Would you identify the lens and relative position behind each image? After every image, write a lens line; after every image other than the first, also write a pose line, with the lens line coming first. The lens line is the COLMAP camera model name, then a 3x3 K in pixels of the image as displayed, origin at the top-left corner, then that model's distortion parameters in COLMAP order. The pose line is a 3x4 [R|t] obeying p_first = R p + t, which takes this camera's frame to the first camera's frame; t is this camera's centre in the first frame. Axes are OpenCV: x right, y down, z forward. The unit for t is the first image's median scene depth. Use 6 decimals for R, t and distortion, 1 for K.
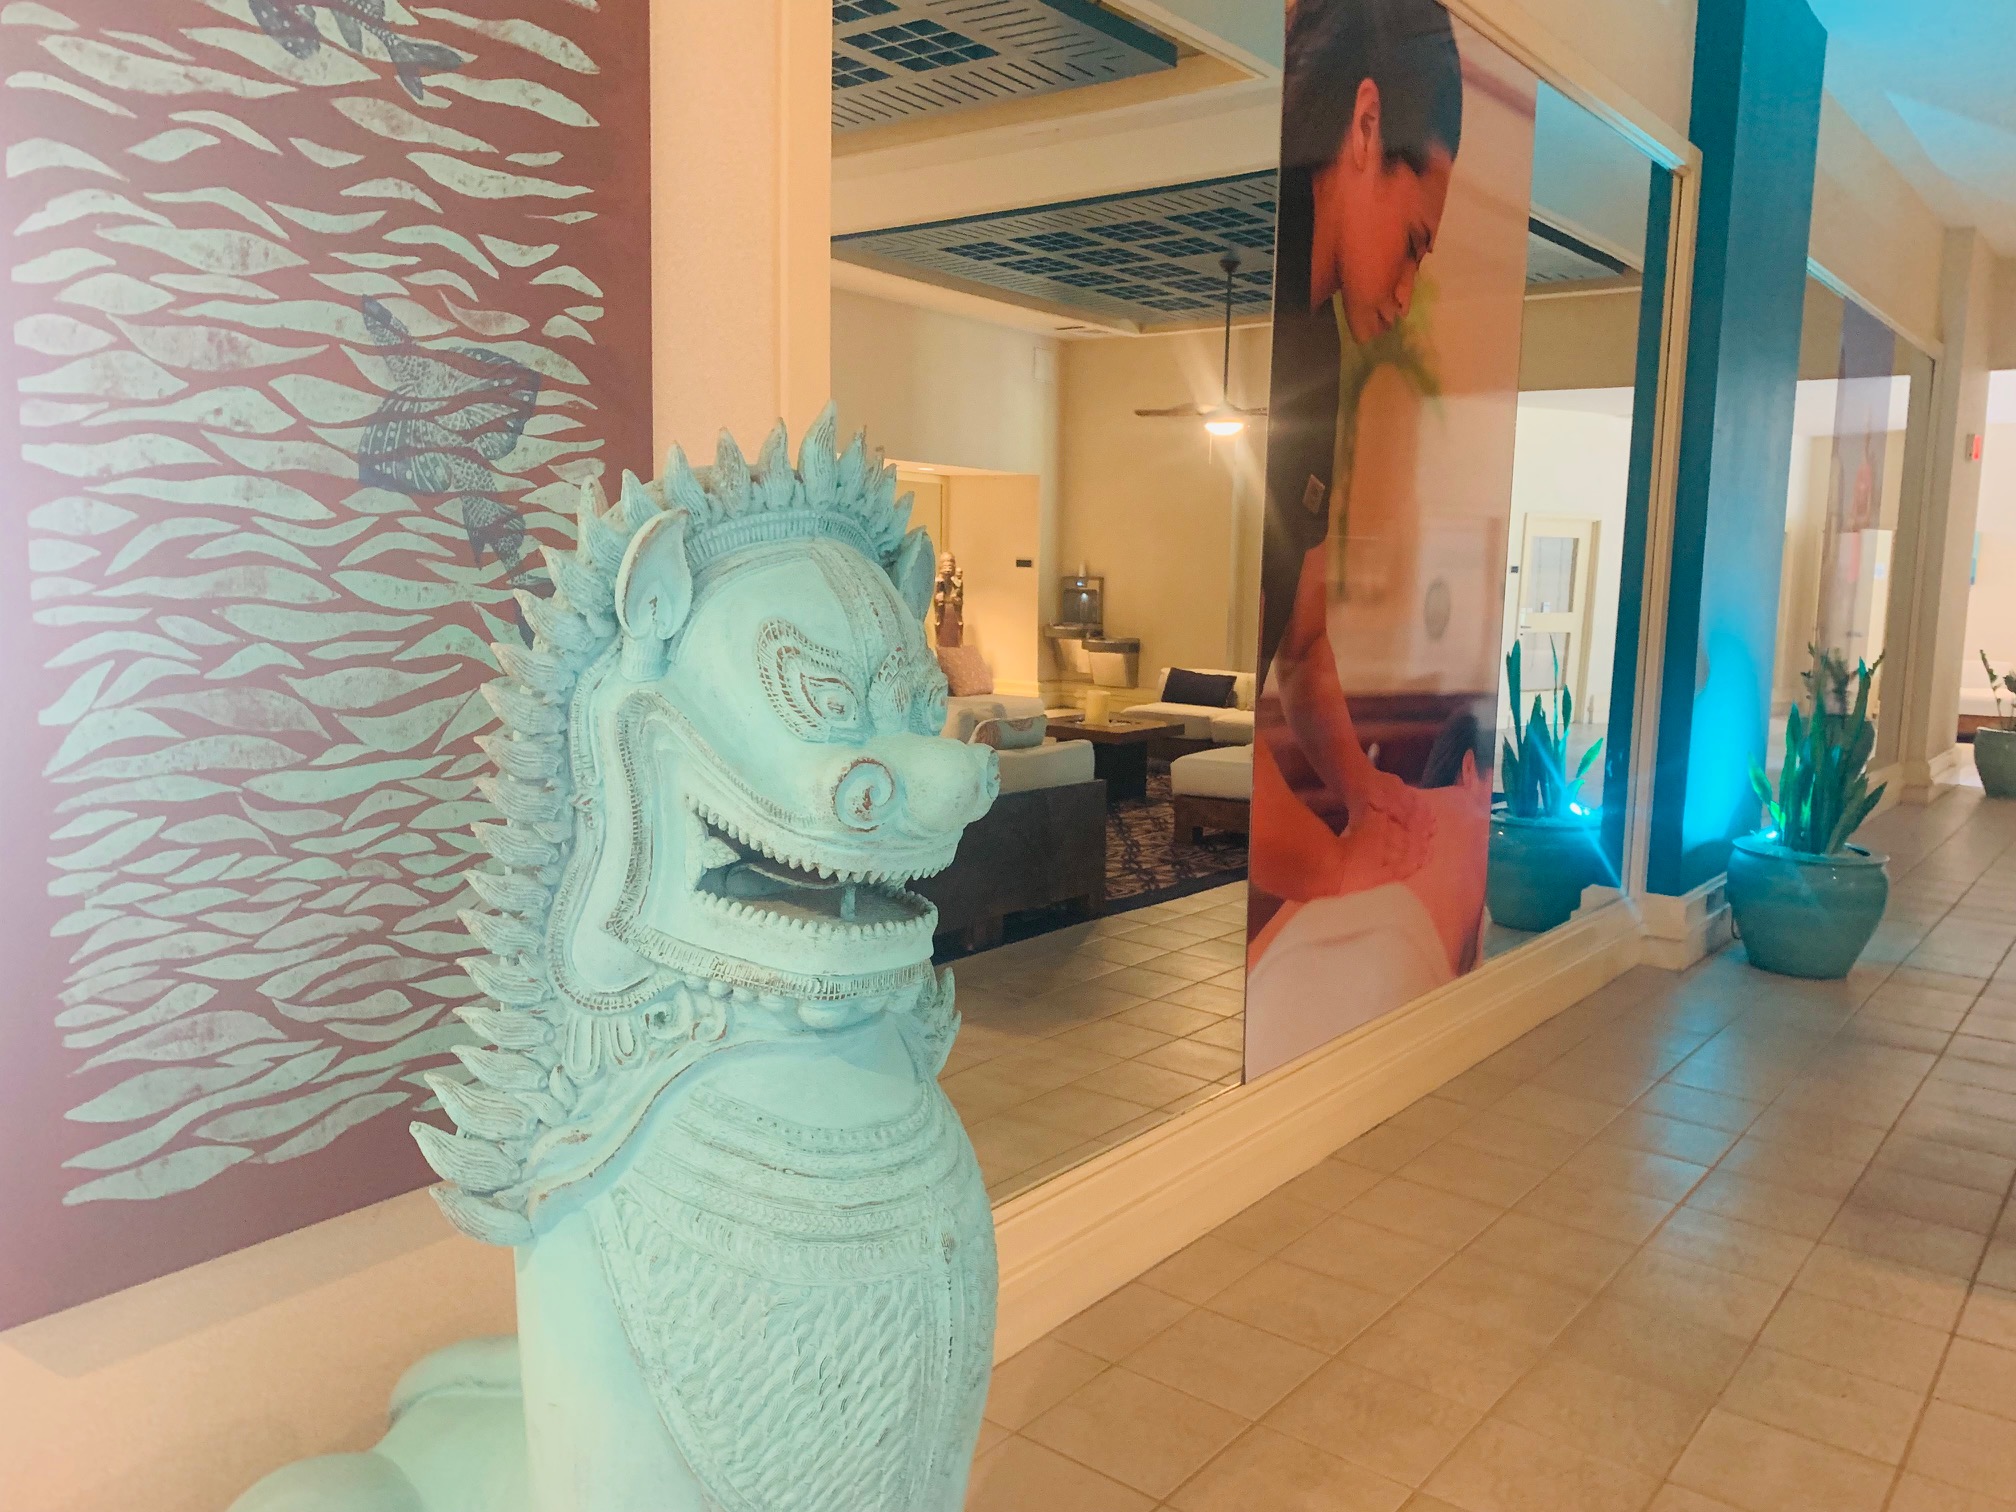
lens RADIAL K [[1554.6, 0, 1008.0], [0, 1554.6, 756.0], [0, 0, 1]] dist [-0.035561, 0.016157]
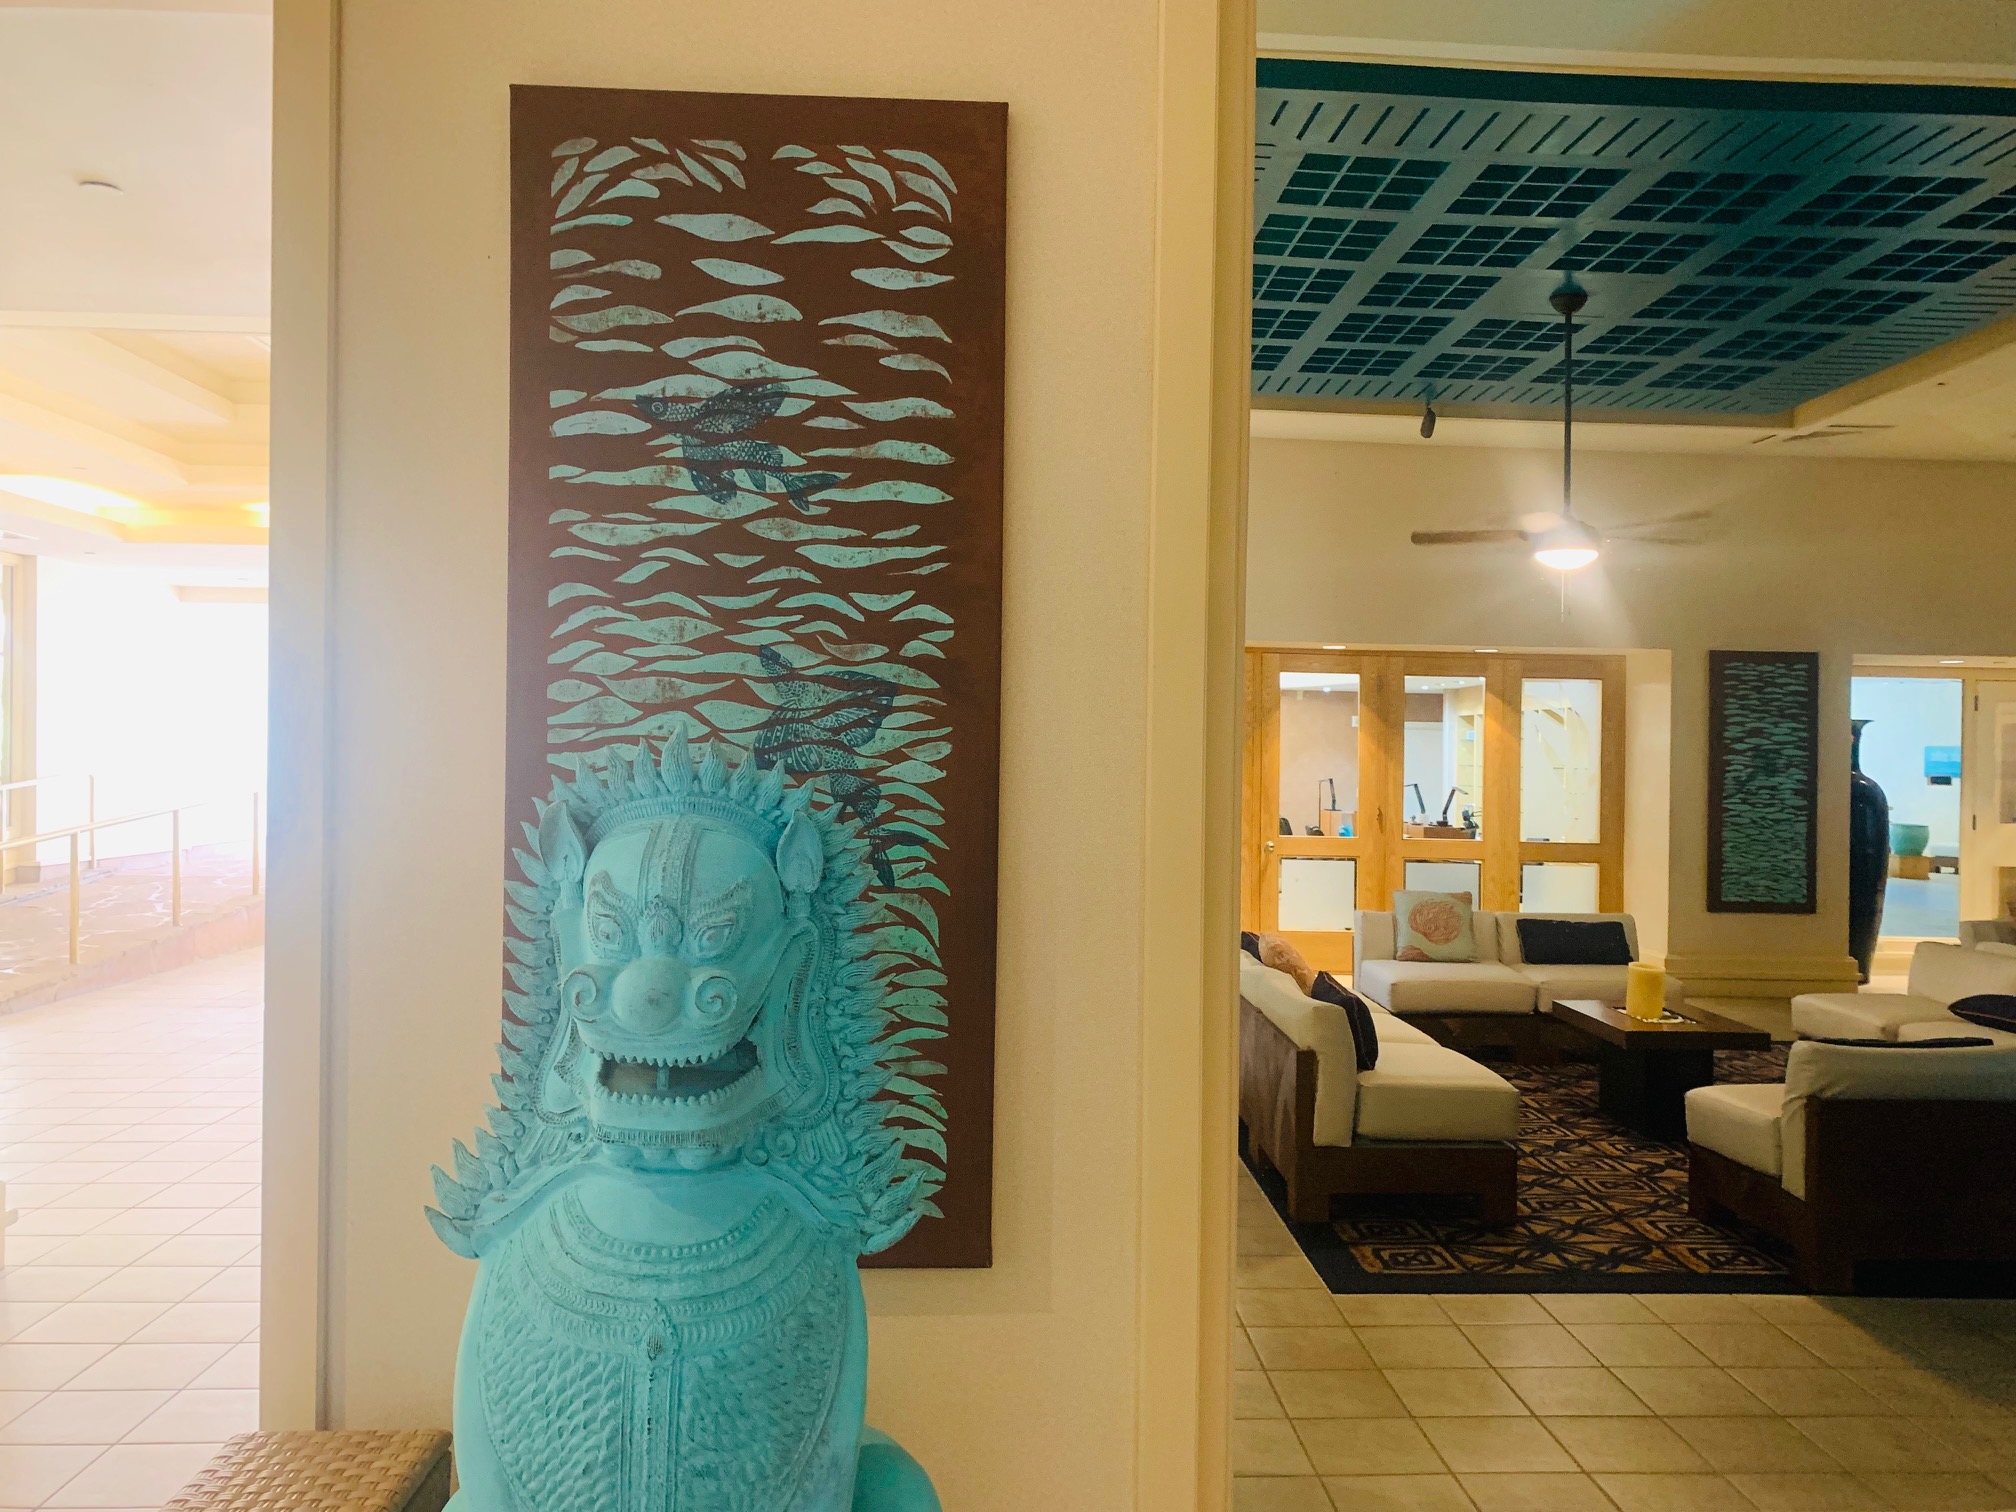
lens RADIAL K [[1496.4, 0, 1008.0], [0, 1496.4, 756.0], [0, 0, 1]] dist [0.084754, -0.225586]
pose [[0.654876, -0.017823, -0.755526, 0.842835], [-0.089434, 0.990869, -0.100895, -0.061619], [0.750426, 0.133644, 0.647303, 0.234747]]
